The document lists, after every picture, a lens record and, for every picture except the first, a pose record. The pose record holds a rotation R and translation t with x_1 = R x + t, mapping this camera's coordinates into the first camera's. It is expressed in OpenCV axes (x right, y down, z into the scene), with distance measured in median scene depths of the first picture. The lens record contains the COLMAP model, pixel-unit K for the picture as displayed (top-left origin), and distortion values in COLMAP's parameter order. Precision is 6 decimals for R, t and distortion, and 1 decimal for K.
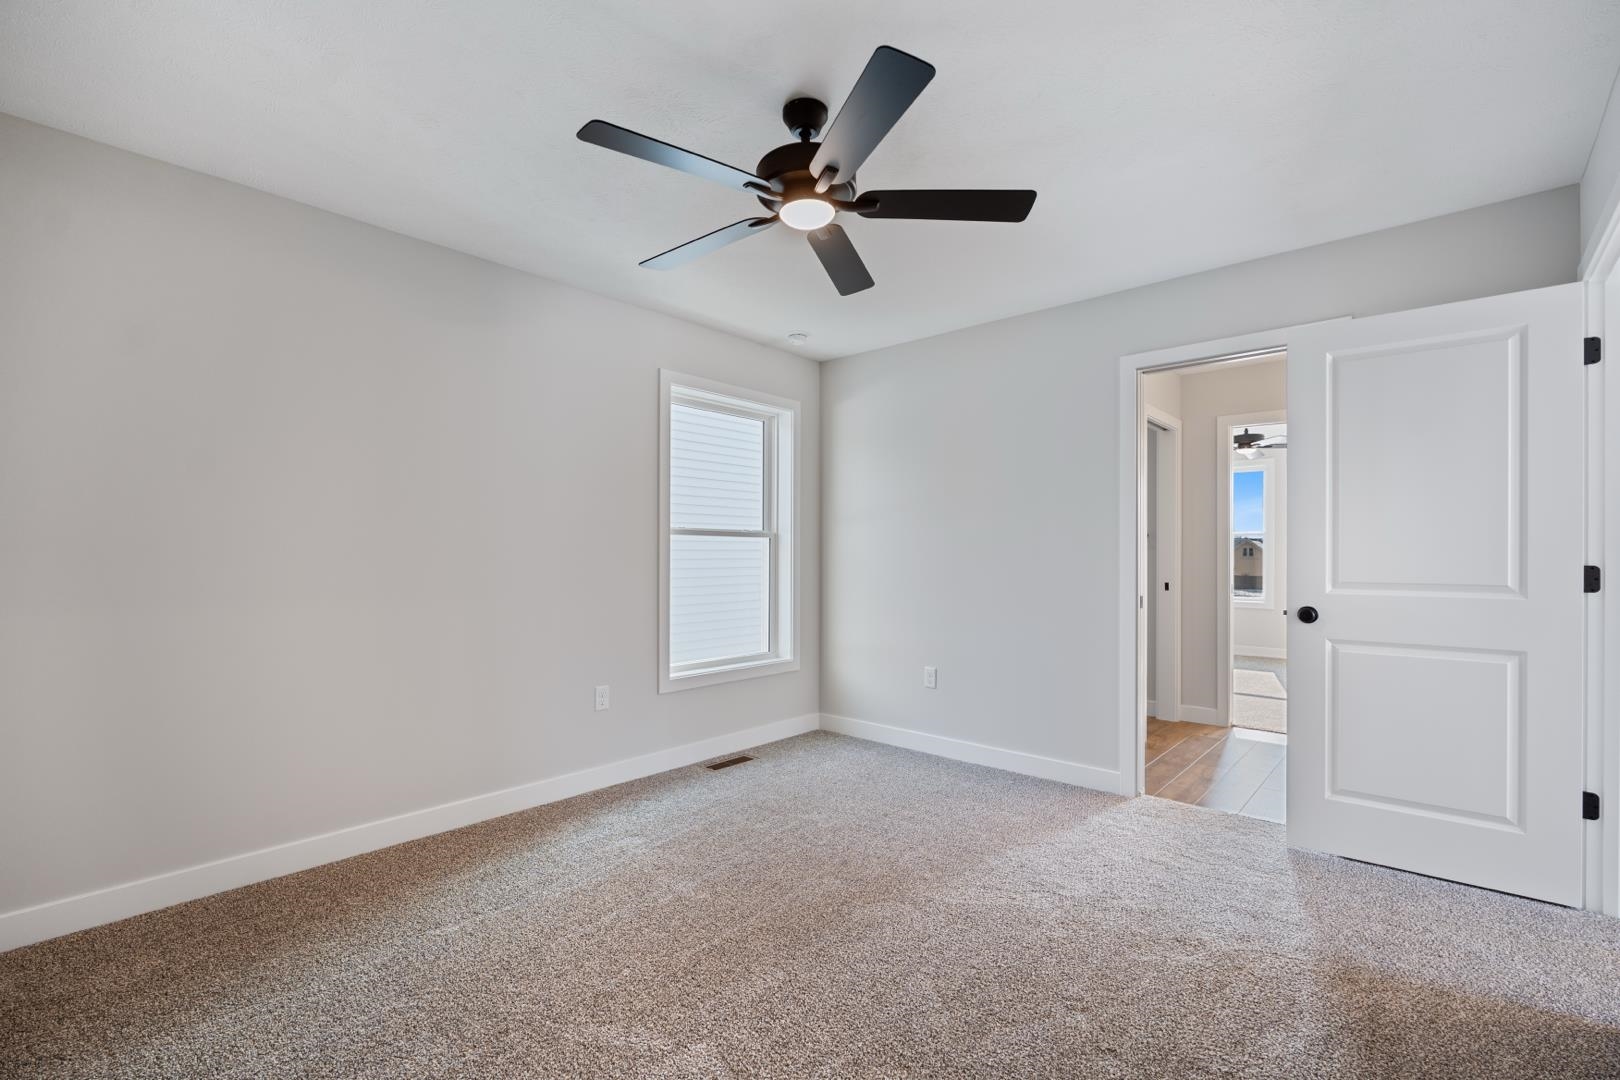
lens RADIAL K [[720.3, 0, 816.9], [0, 720.3, 557.1], [0, 0, 1]] dist [0.000646, 0.000444]
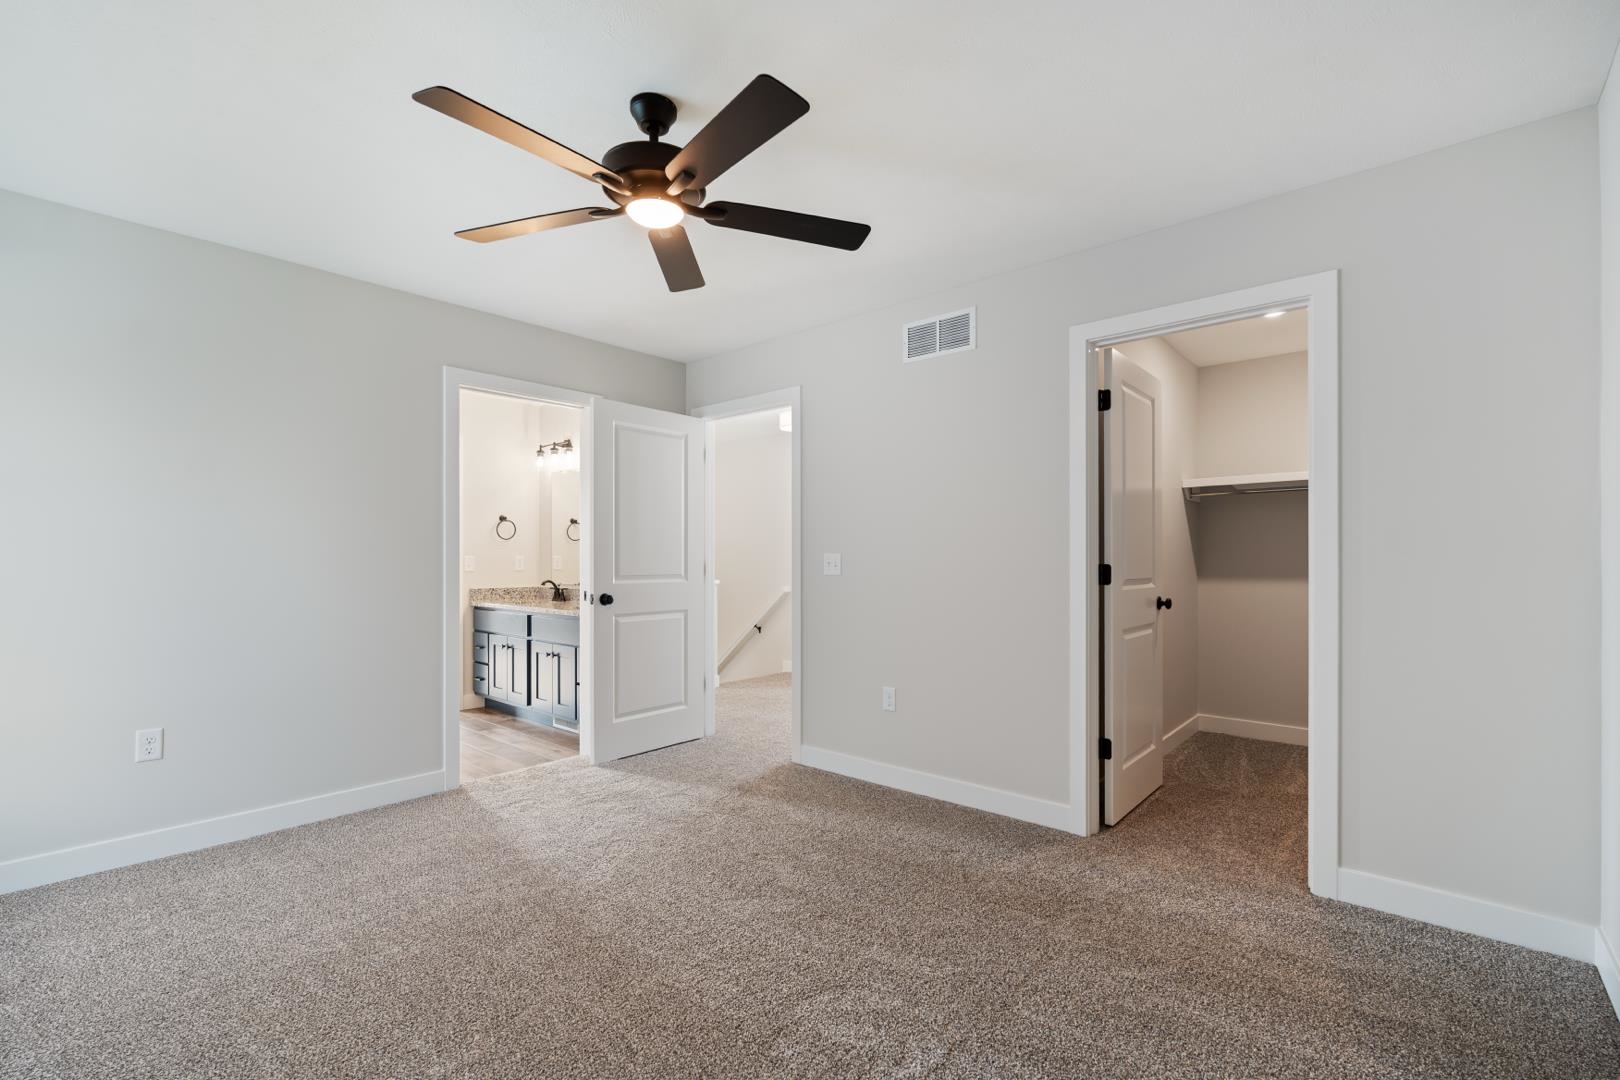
lens RADIAL K [[720.3, 0, 816.9], [0, 720.3, 557.1], [0, 0, 1]] dist [0.000646, 0.000444]
pose [[-0.021743, 0.000693, 0.999763, -0.812555], [0.004218, 0.999991, -0.000601, -0.000717], [-0.999755, 0.004203, -0.021746, 0.649368]]
